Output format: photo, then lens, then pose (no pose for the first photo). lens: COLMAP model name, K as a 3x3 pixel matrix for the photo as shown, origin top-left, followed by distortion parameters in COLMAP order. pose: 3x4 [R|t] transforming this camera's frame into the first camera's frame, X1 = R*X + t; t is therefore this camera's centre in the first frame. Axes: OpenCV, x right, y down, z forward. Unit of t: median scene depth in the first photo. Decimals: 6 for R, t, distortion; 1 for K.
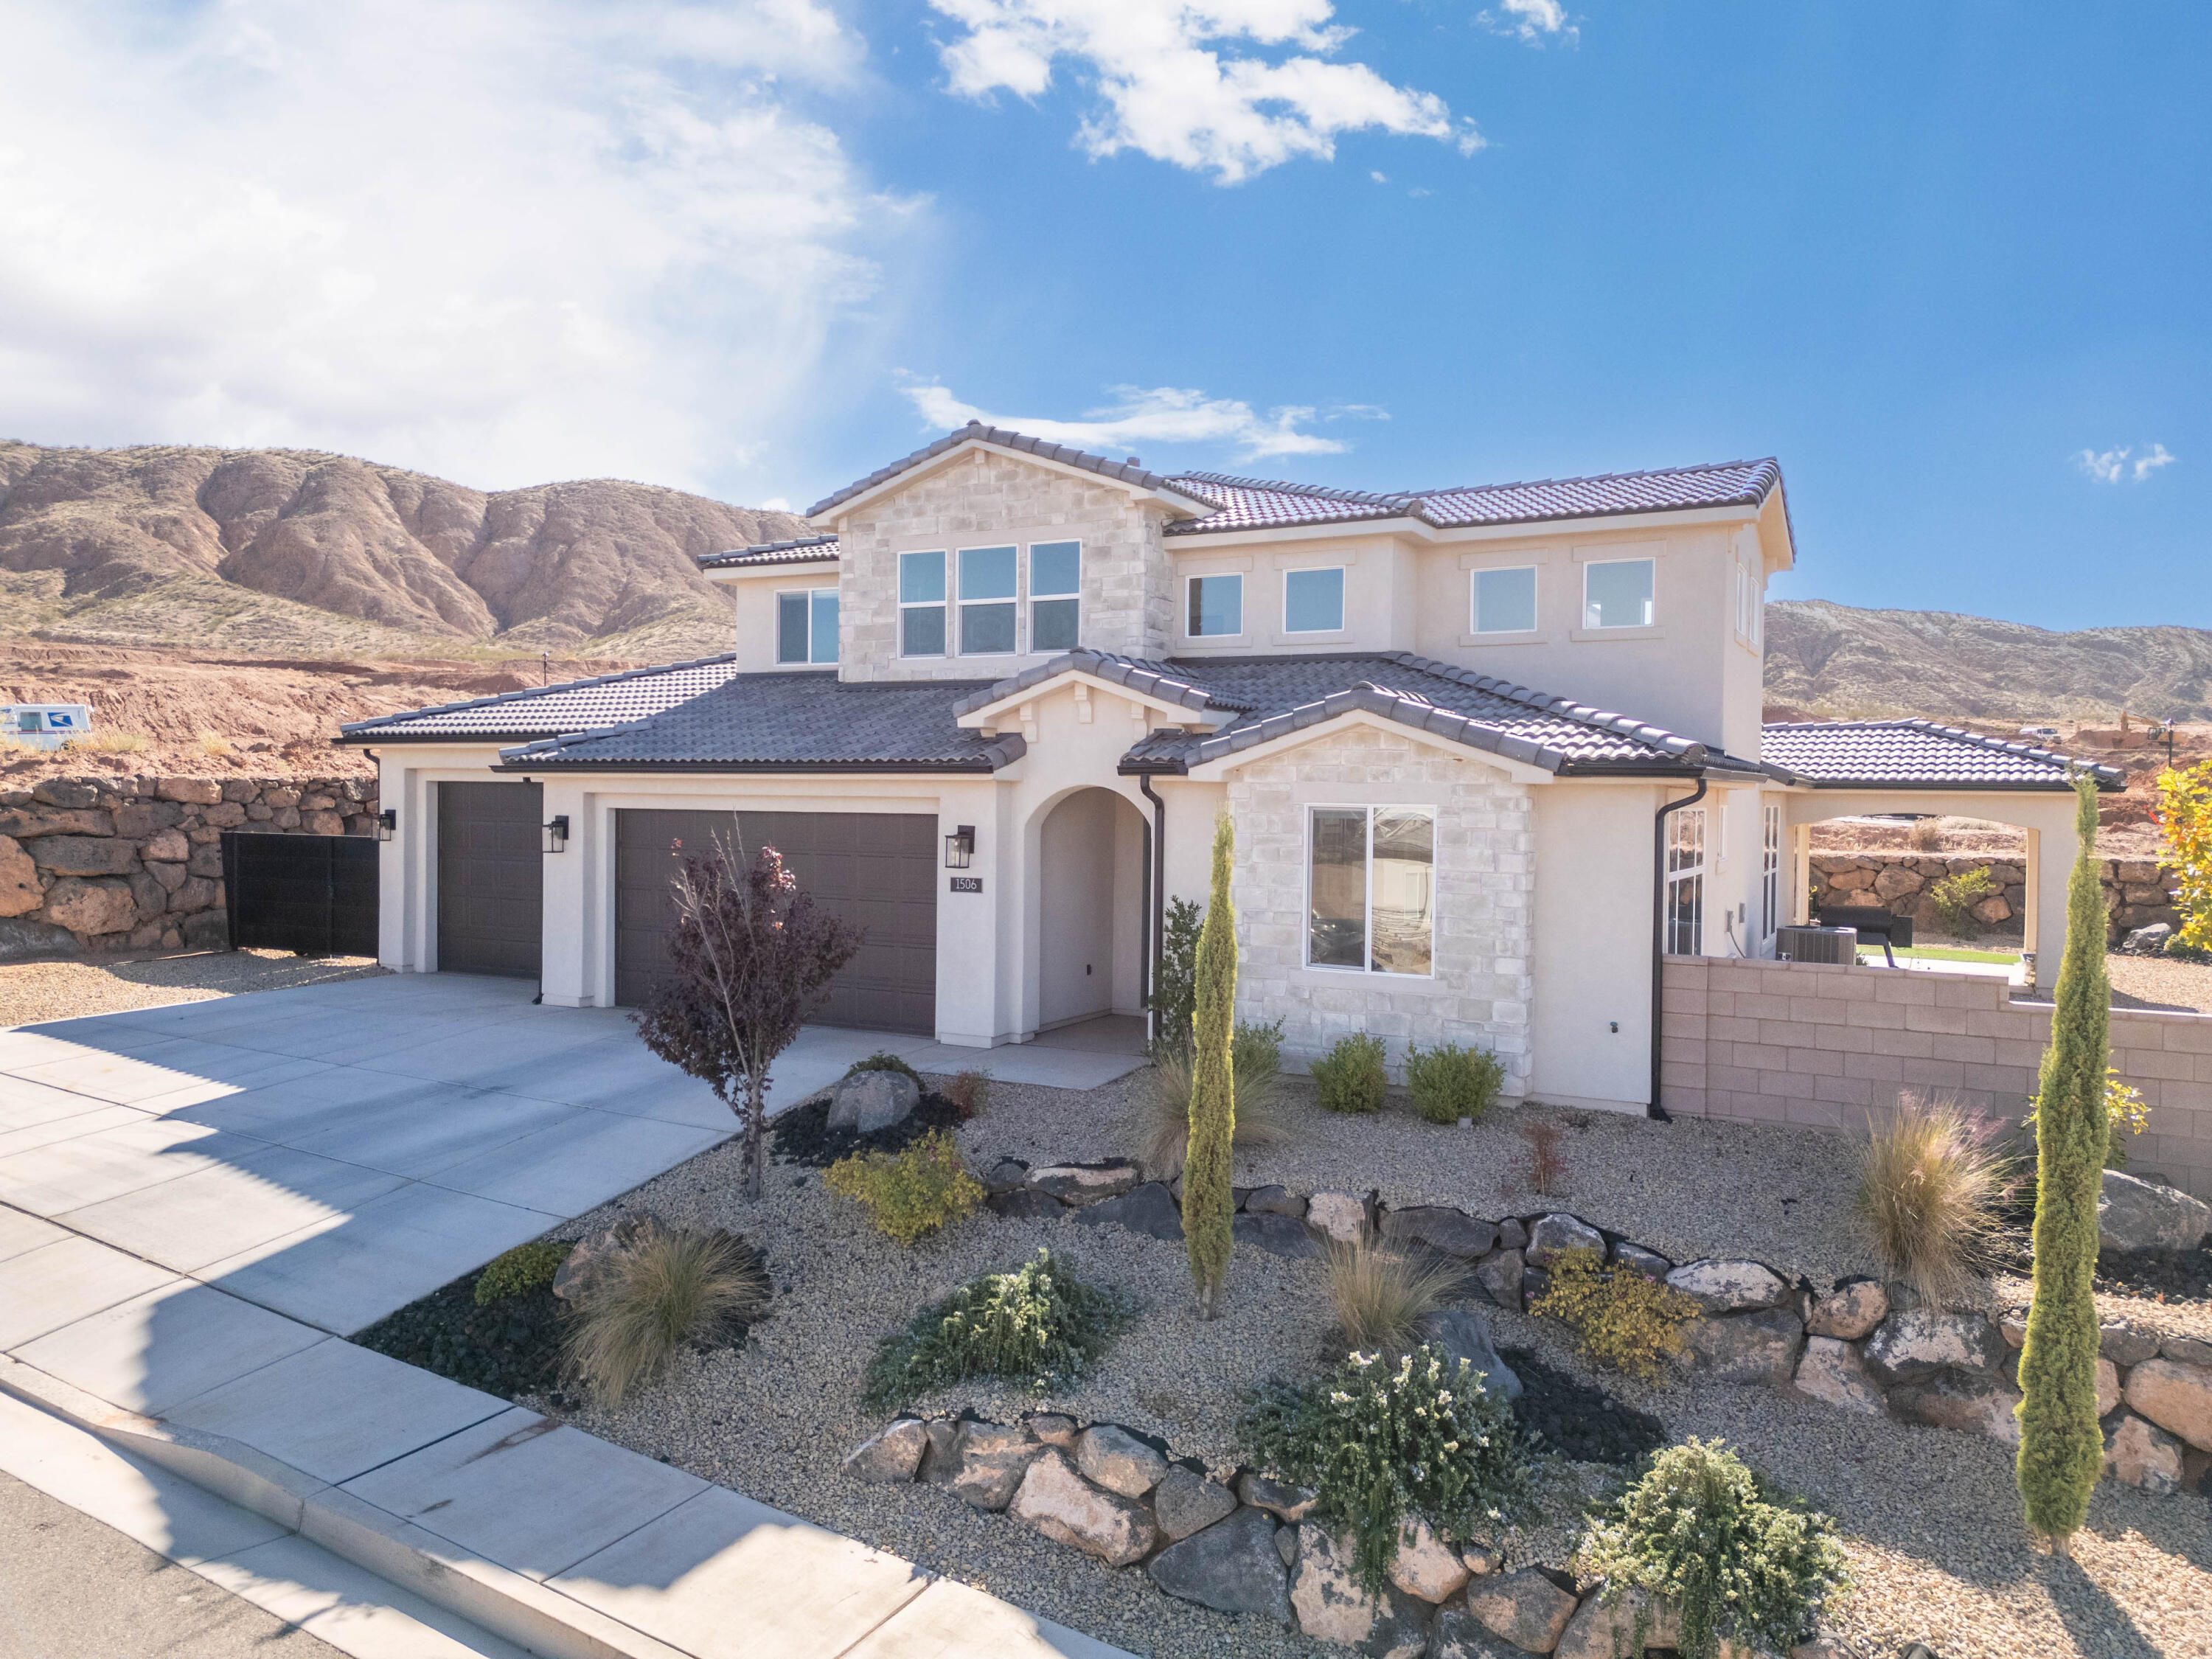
lens RADIAL K [[1544.5, 0, 1111.0], [0, 1544.5, 826.4], [0, 0, 1]] dist [0.072132, -0.063981]
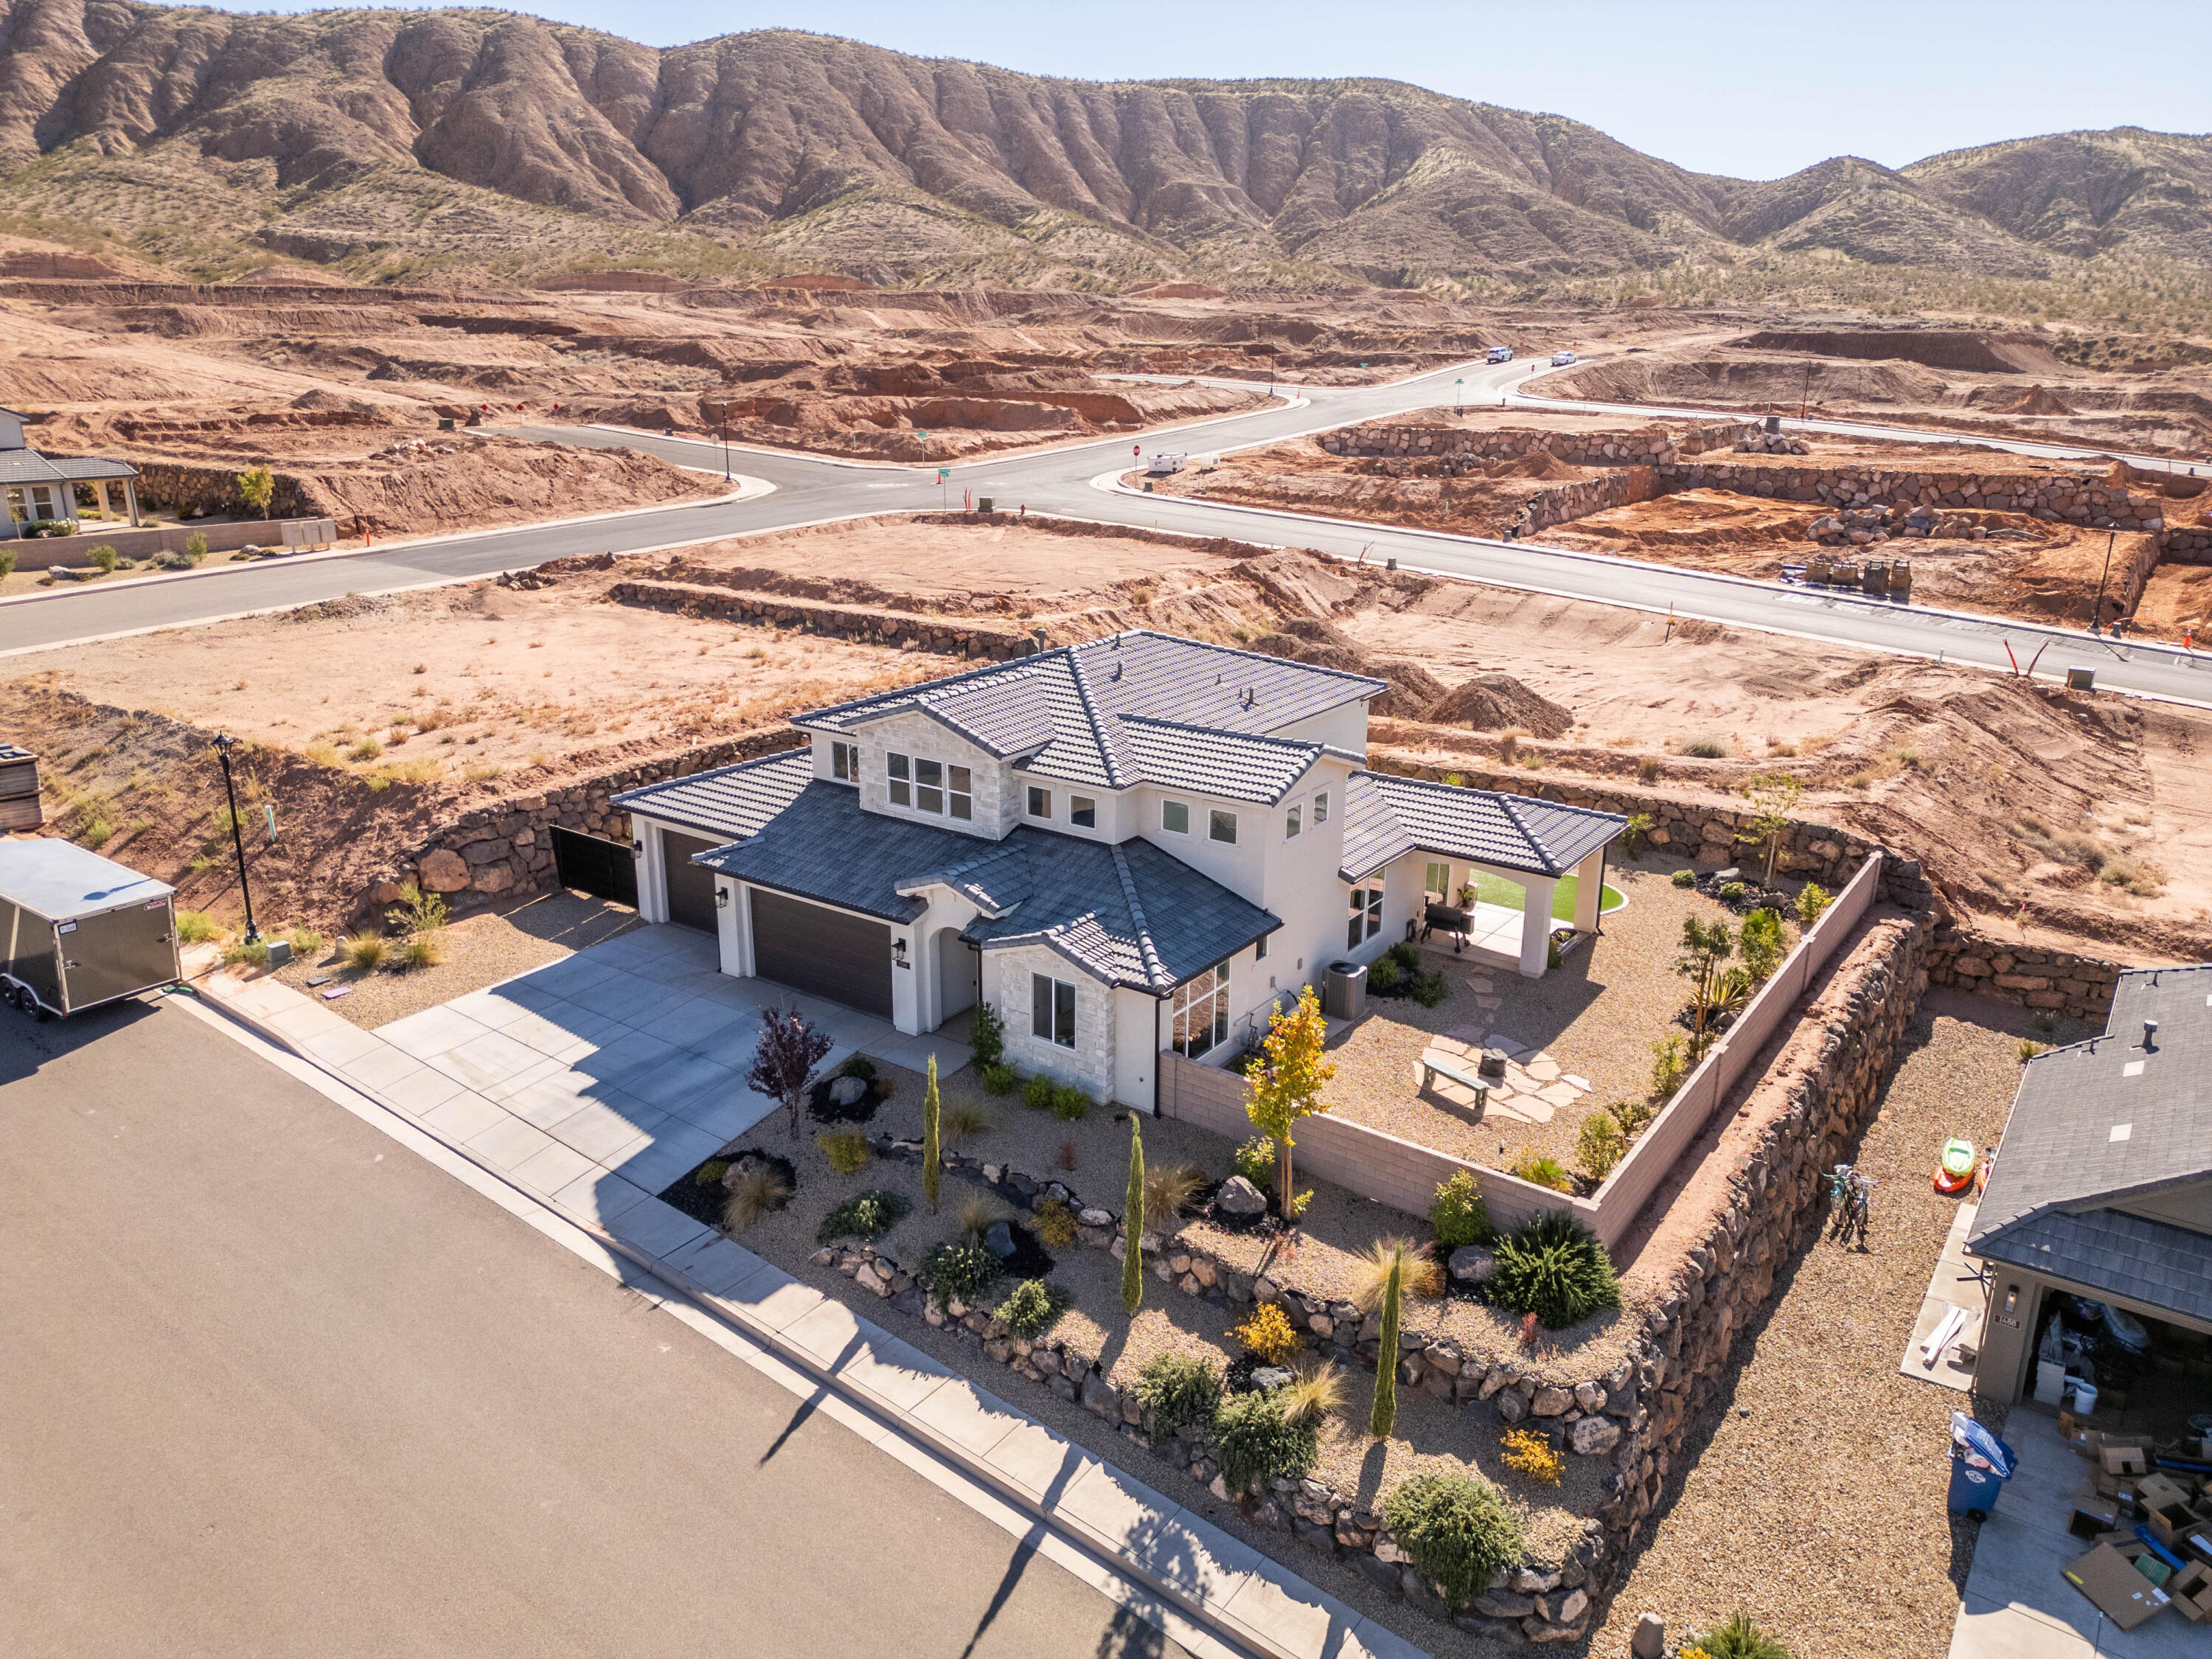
lens RADIAL K [[1544.5, 0, 1113.9], [0, 1544.5, 825.5], [0, 0, 1]] dist [0.072132, -0.063981]
pose [[0.992397, 0.032247, -0.118780, 0.391500], [0.001589, 0.961628, 0.274351, -0.646977], [0.123069, -0.272454, 0.954266, -0.847432]]
